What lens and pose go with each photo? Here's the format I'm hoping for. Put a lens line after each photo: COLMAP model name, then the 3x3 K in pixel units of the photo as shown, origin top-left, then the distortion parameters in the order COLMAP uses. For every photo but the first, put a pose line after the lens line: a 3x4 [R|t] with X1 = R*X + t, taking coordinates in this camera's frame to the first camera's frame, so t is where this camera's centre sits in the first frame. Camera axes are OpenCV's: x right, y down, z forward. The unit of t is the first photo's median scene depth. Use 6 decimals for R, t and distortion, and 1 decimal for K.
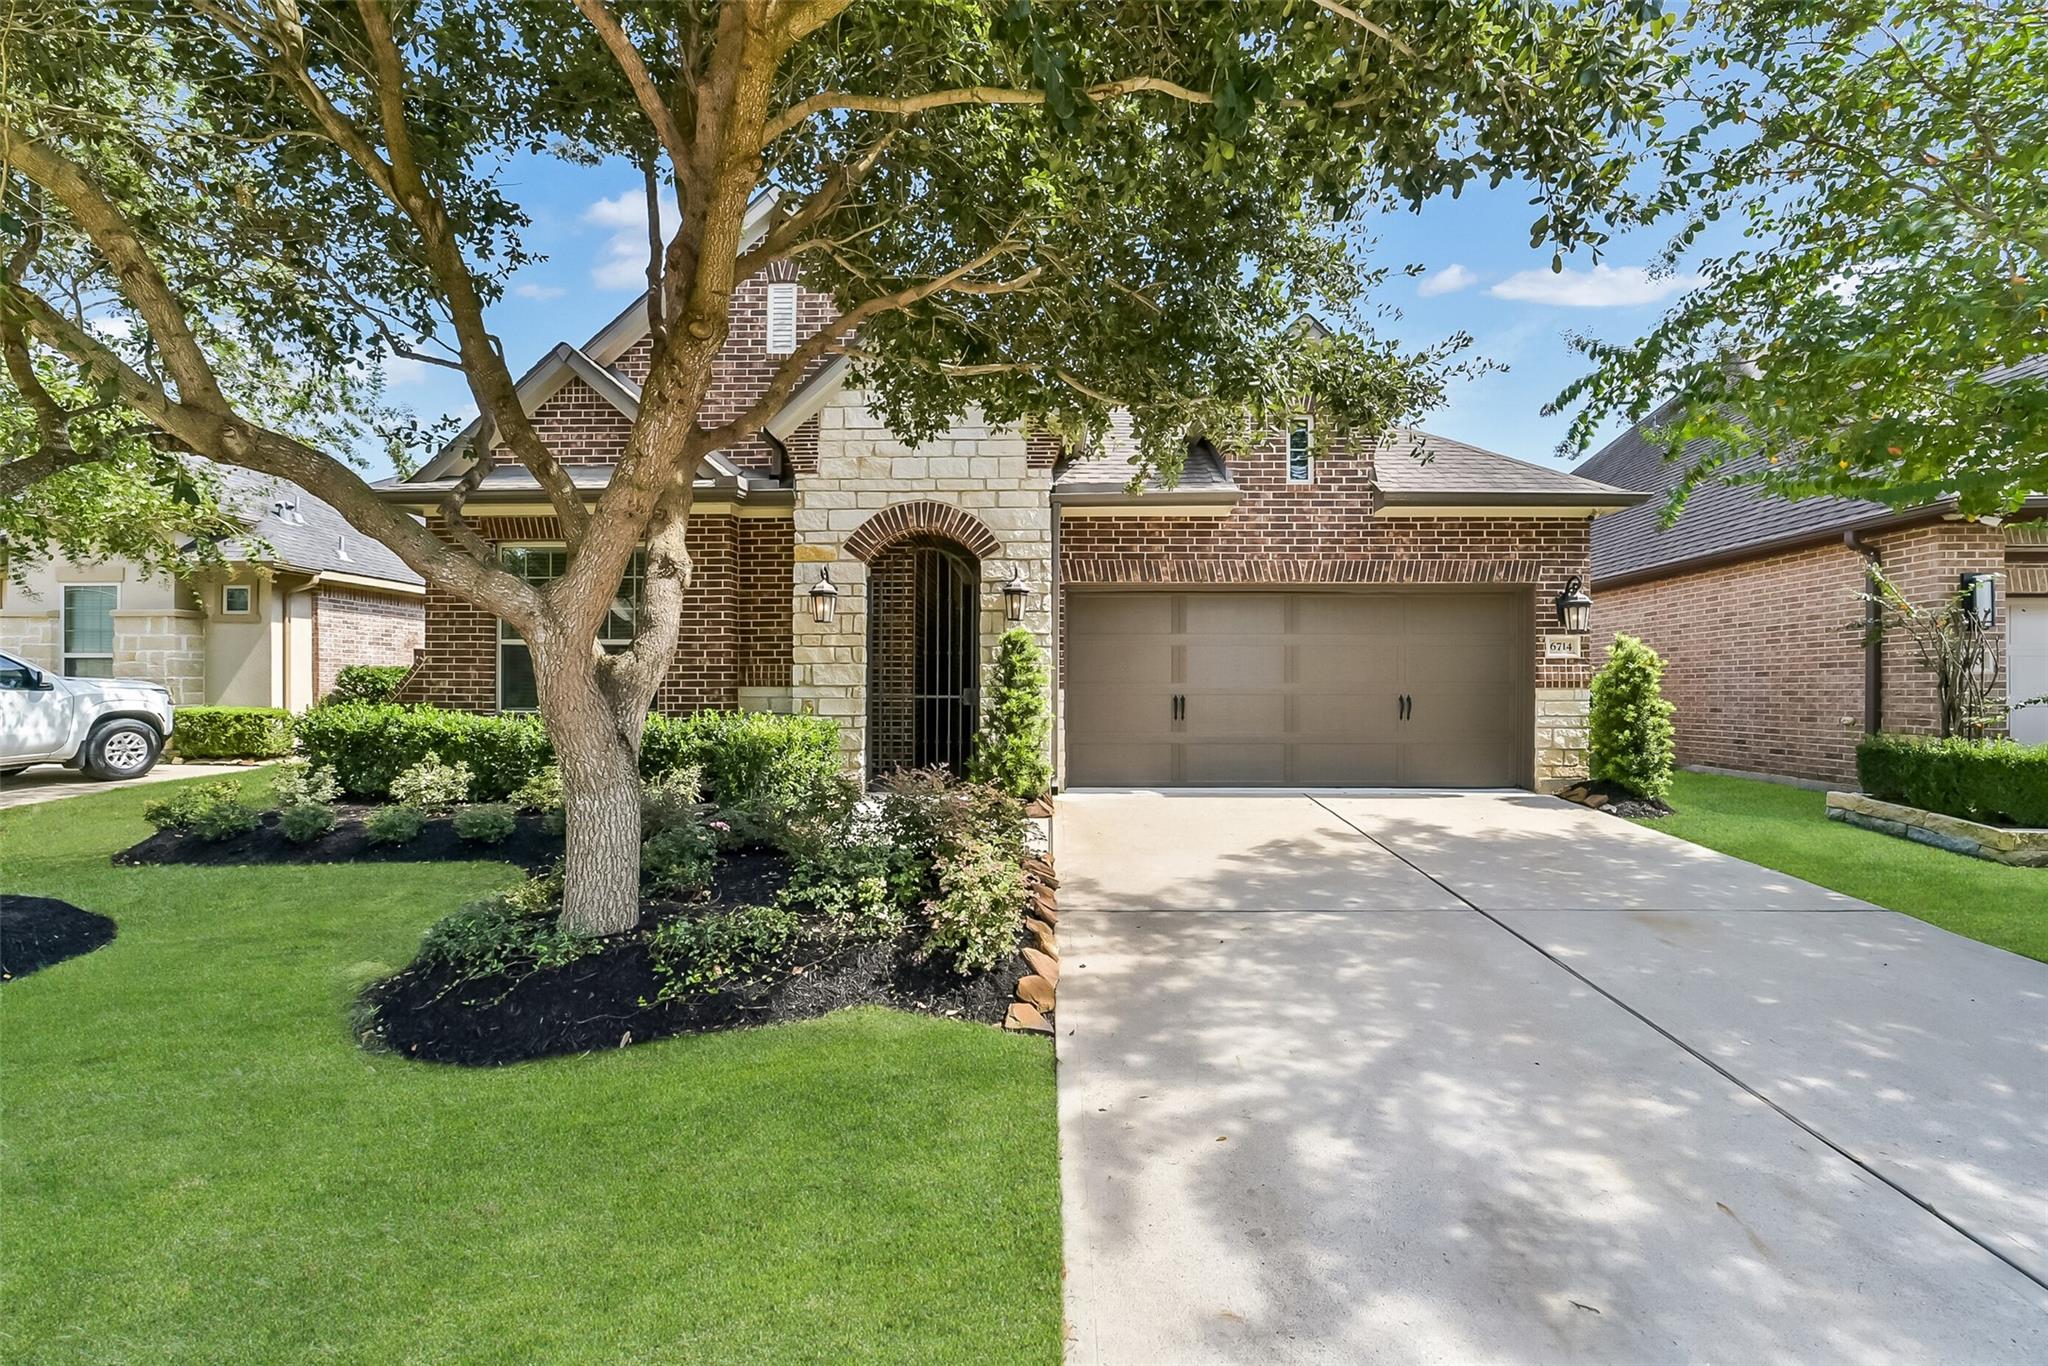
lens RADIAL K [[815.9, 0, 1020.6], [0, 815.9, 682.8], [0, 0, 1]] dist [-0.026961, 0.003981]
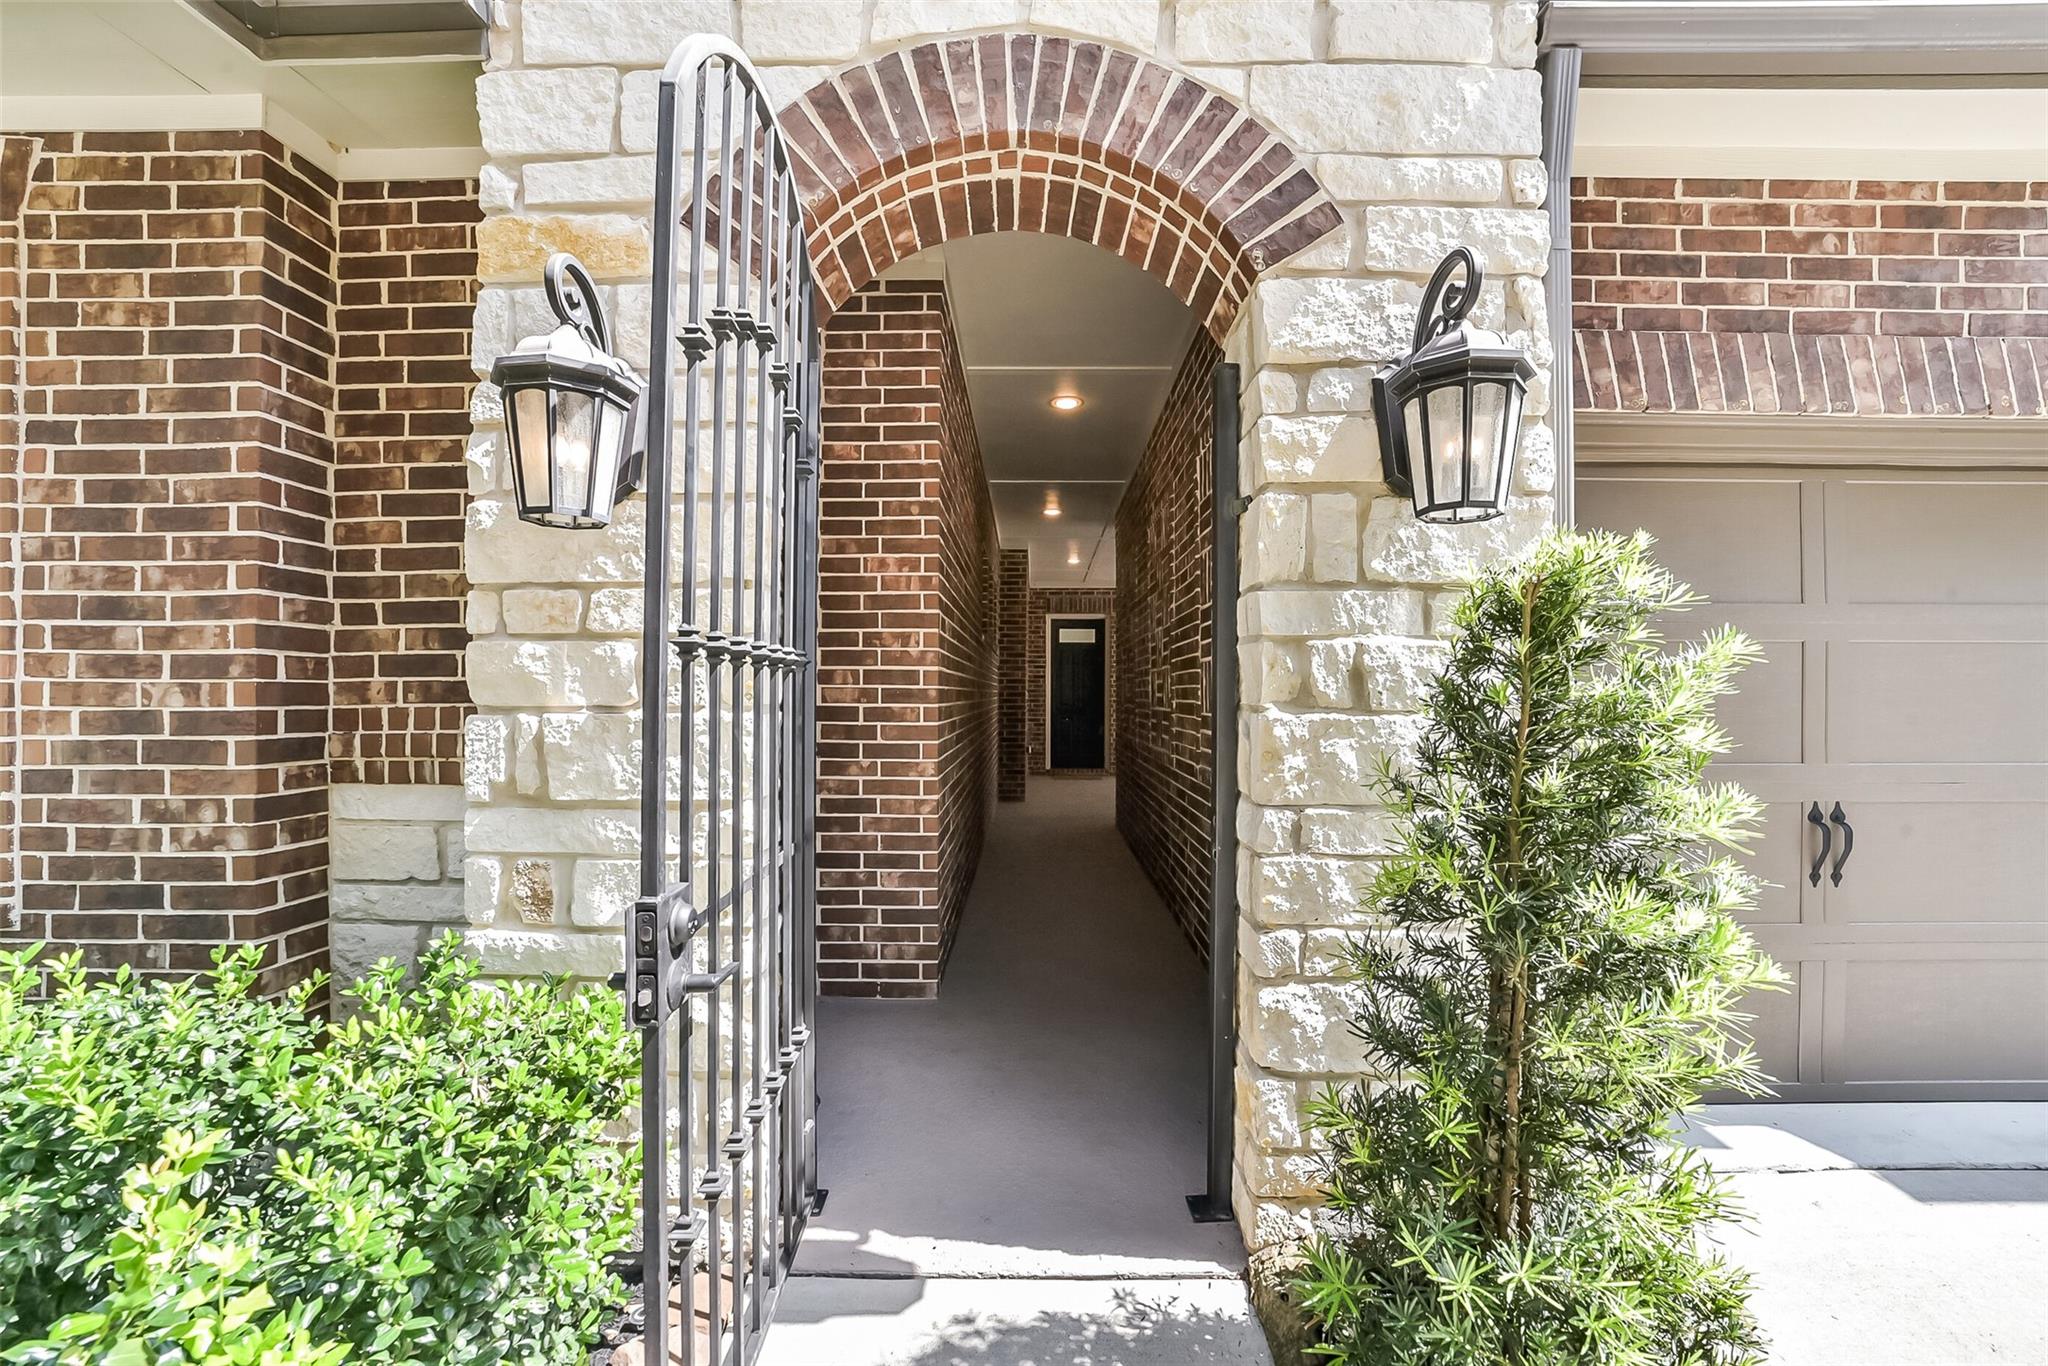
lens RADIAL K [[815.9, 0, 1027.3], [0, 815.9, 689.0], [0, 0, 1]] dist [-0.026961, 0.003981]
pose [[0.999755, 0.001076, 0.022124, -0.117507], [-0.001124, 0.999997, 0.002181, -0.029360], [-0.022121, -0.002205, 0.999753, 0.739106]]
